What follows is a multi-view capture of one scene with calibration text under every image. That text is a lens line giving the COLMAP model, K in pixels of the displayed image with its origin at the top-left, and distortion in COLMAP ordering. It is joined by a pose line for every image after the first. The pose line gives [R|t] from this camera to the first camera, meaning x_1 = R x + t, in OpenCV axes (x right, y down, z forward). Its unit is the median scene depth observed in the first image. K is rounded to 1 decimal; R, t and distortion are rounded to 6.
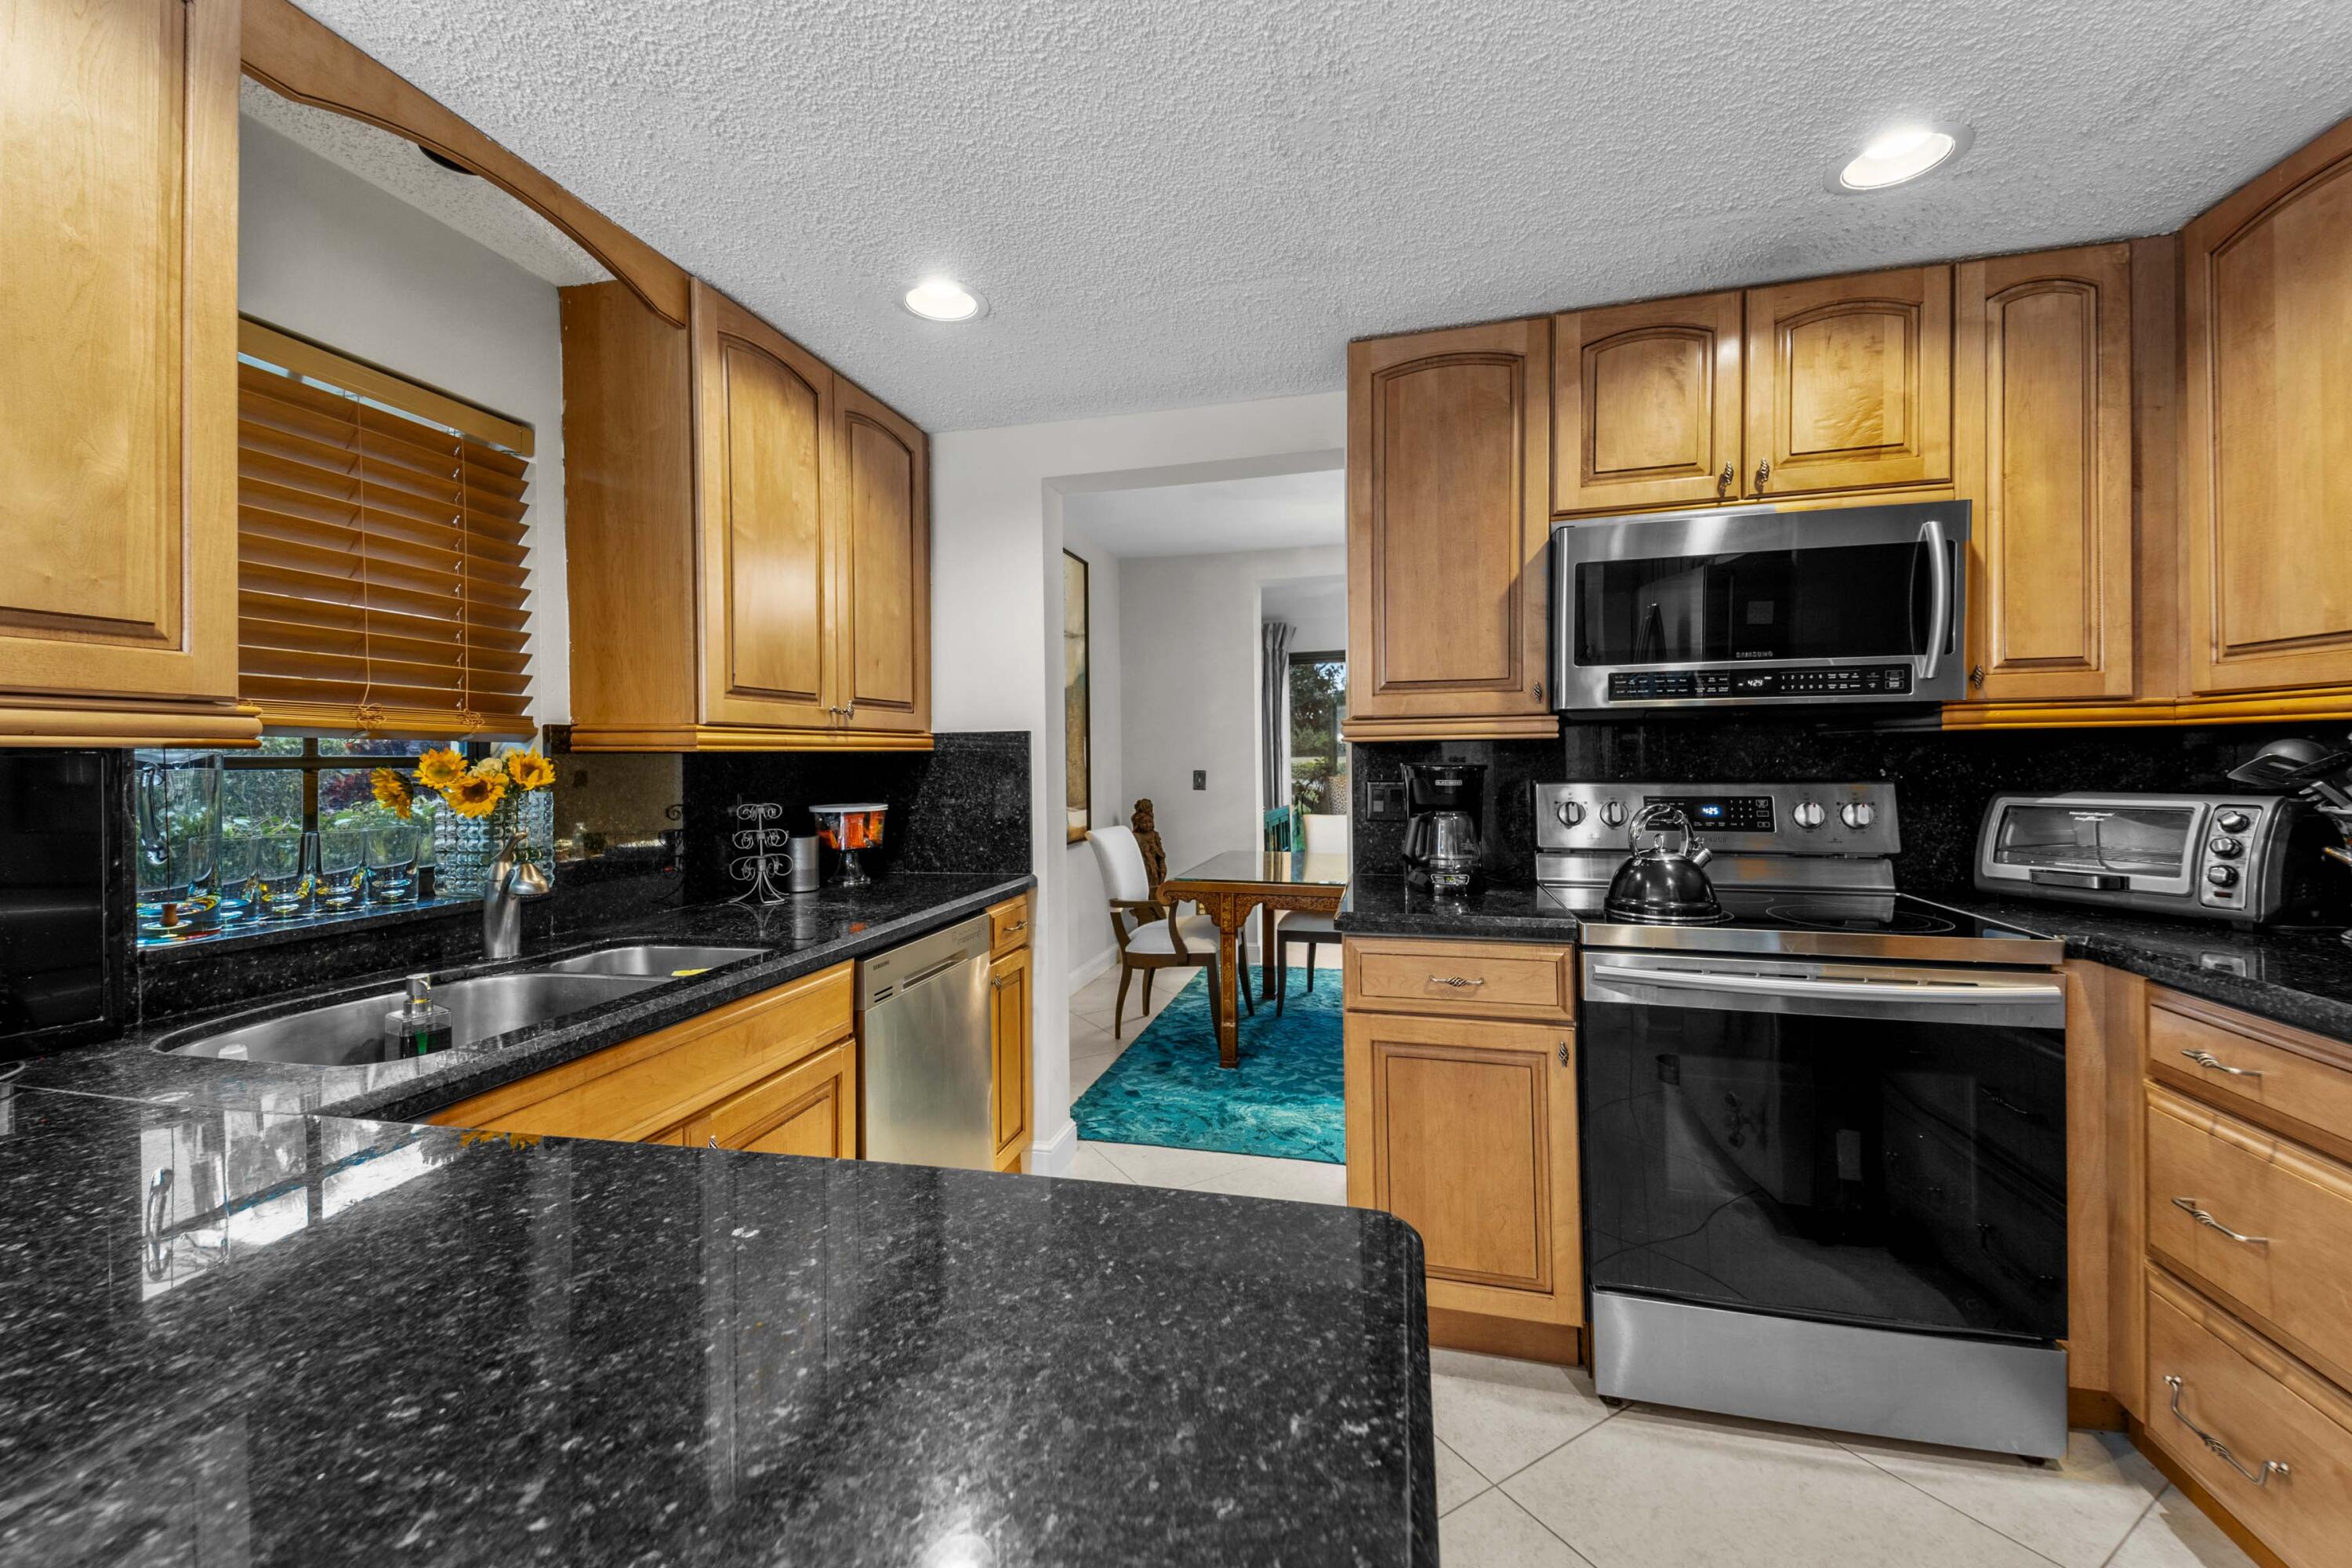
lens RADIAL K [[925.6, 0, 1166.1], [0, 925.6, 769.9], [0, 0, 1]] dist [0.081647, -0.000004]
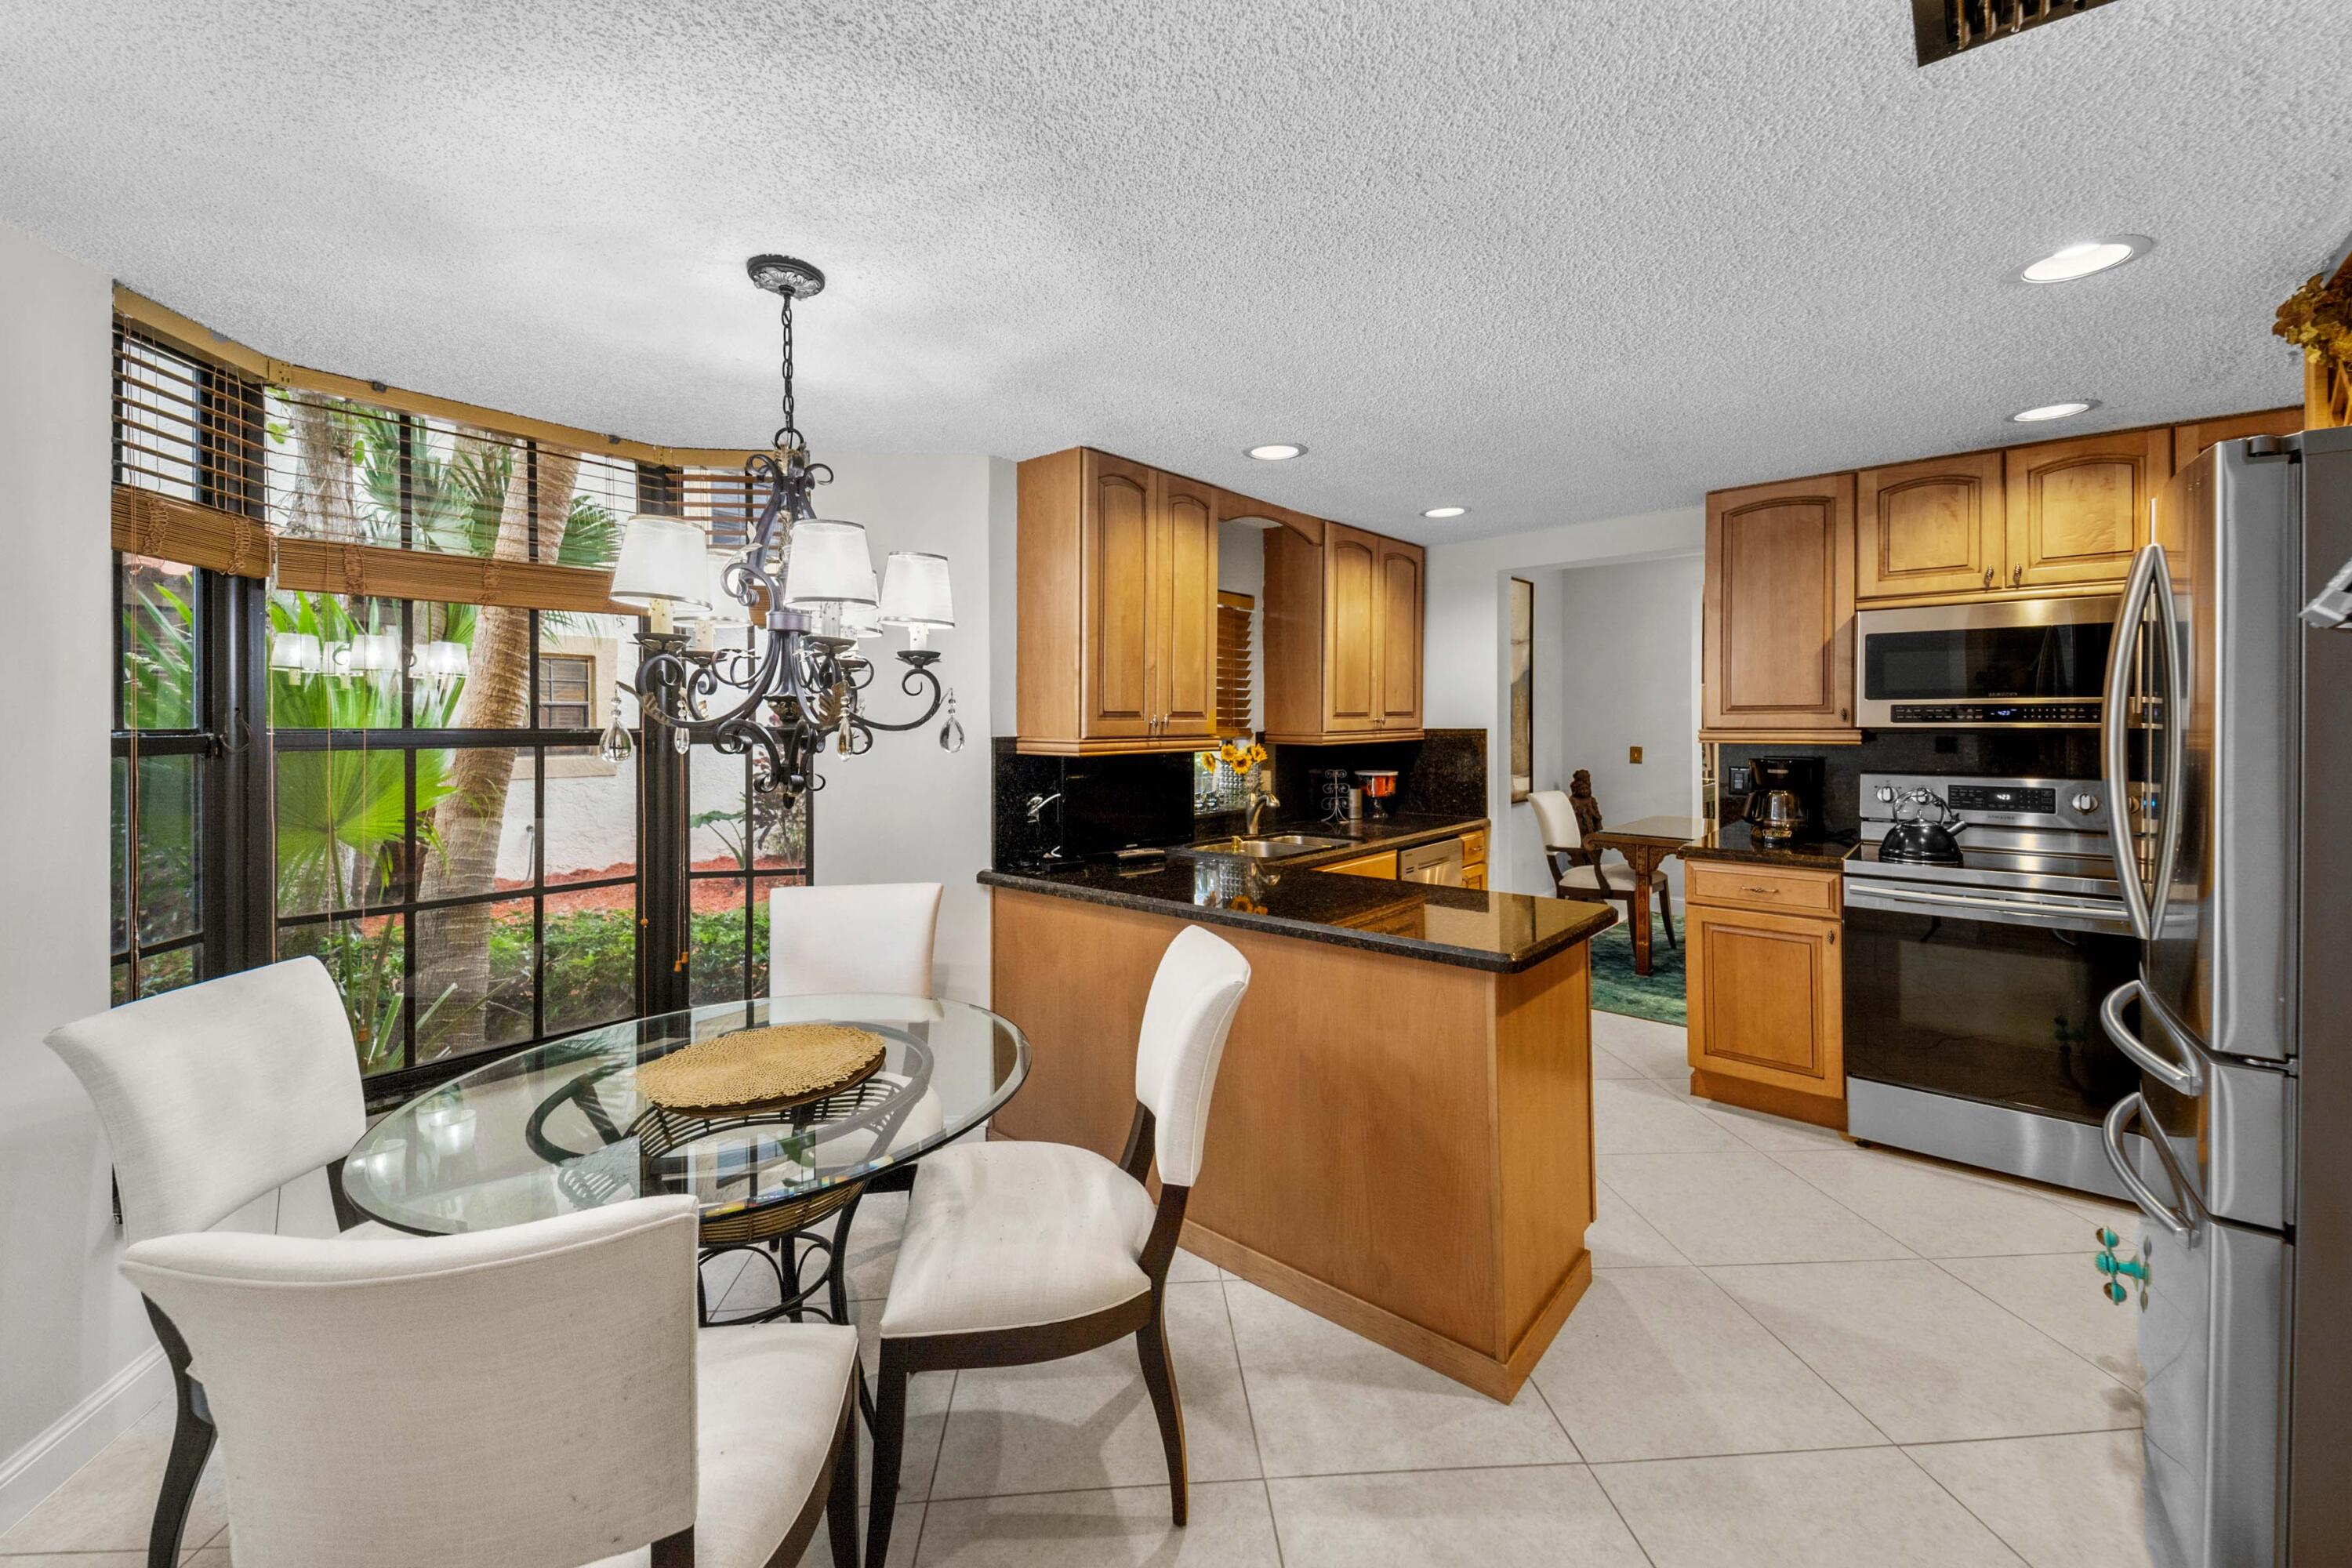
lens RADIAL K [[923.3, 0, 1165.3], [0, 923.3, 725.9], [0, 0, 1]] dist [0.080882, -0.038426]
pose [[0.893425, 0.009089, -0.449121, 0.102282], [-0.010340, 0.999946, -0.000333, -0.051486], [0.449094, 0.004941, 0.893471, -0.879695]]
